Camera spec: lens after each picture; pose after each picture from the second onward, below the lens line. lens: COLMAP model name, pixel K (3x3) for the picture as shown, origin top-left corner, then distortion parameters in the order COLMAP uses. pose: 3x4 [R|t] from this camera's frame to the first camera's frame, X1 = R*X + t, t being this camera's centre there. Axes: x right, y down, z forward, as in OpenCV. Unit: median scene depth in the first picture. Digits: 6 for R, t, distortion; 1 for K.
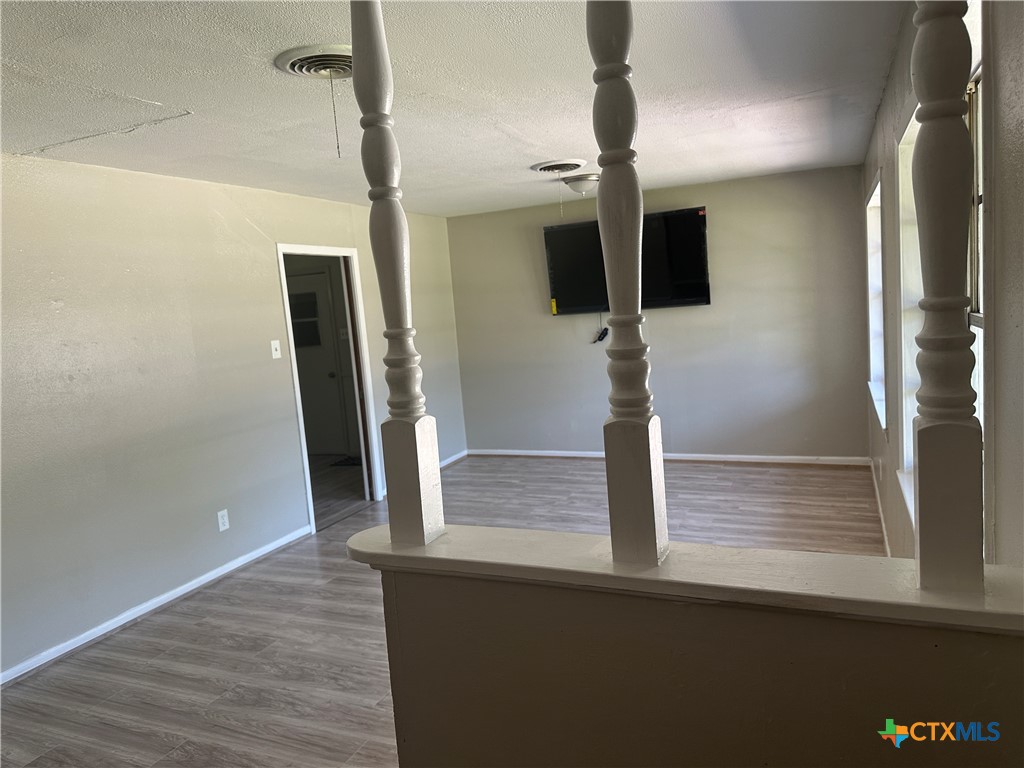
lens RADIAL K [[724.0, 0, 512.0], [0, 724.0, 384.0], [0, 0, 1]] dist [0.139430, -0.226806]
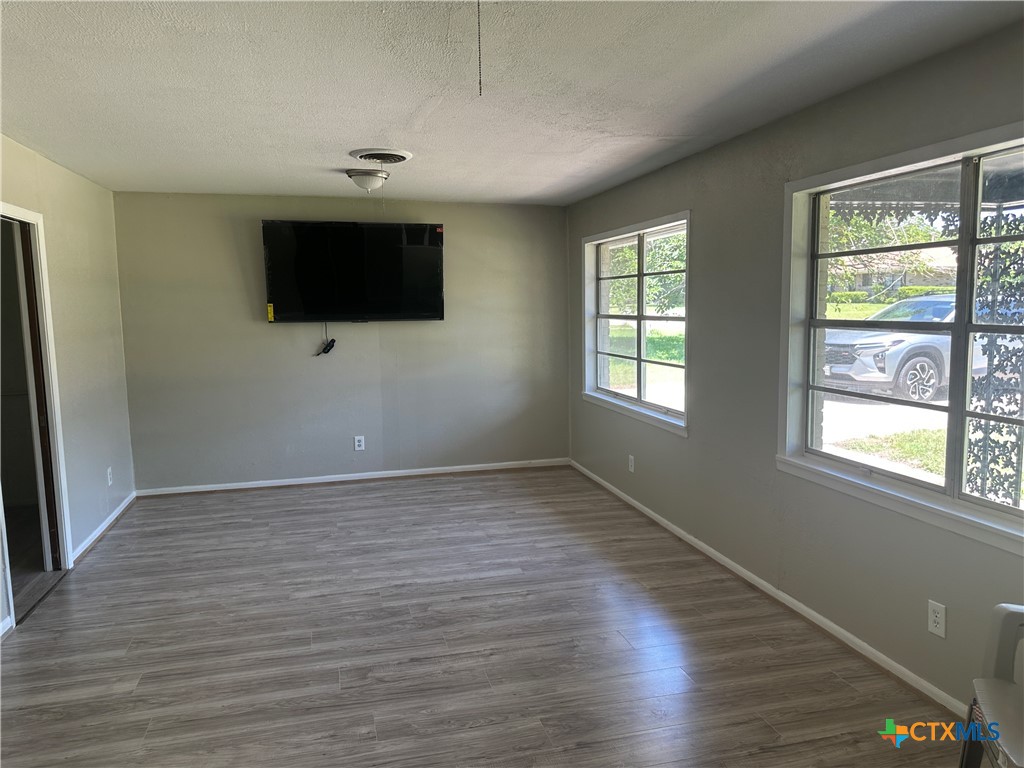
lens RADIAL K [[724.0, 0, 512.0], [0, 724.0, 384.0], [0, 0, 1]] dist [0.139430, -0.226806]
pose [[0.768488, -0.005991, 0.639836, -0.330281], [0.025594, 0.999444, -0.021382, 0.005295], [-0.639352, 0.032807, 0.768214, 0.173007]]
